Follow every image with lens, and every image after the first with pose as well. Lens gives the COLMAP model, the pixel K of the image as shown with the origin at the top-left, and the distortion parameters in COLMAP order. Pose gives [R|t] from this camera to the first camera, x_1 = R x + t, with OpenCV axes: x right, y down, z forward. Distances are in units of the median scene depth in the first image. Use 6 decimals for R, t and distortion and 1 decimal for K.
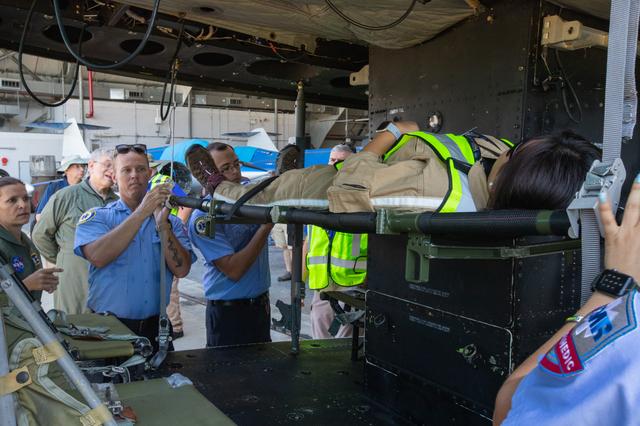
lens RADIAL K [[559.8, 0, 333.9], [0, 559.8, 214.2], [0, 0, 1]] dist [0.011998, -0.007427]
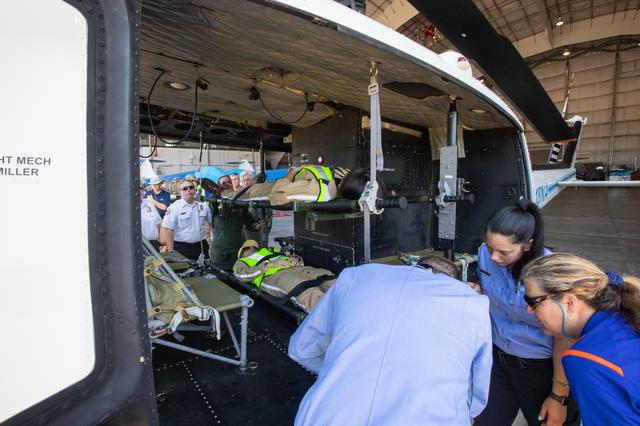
lens RADIAL K [[365.4, 0, 320.0], [0, 365.4, 213.0], [0, 0, 1]] dist [0.001432, 0.000377]
pose [[0.998361, -0.034005, 0.046030, 0.104329], [0.032464, 0.998900, 0.033826, -0.004254], [-0.047130, -0.032276, 0.998367, -0.465973]]
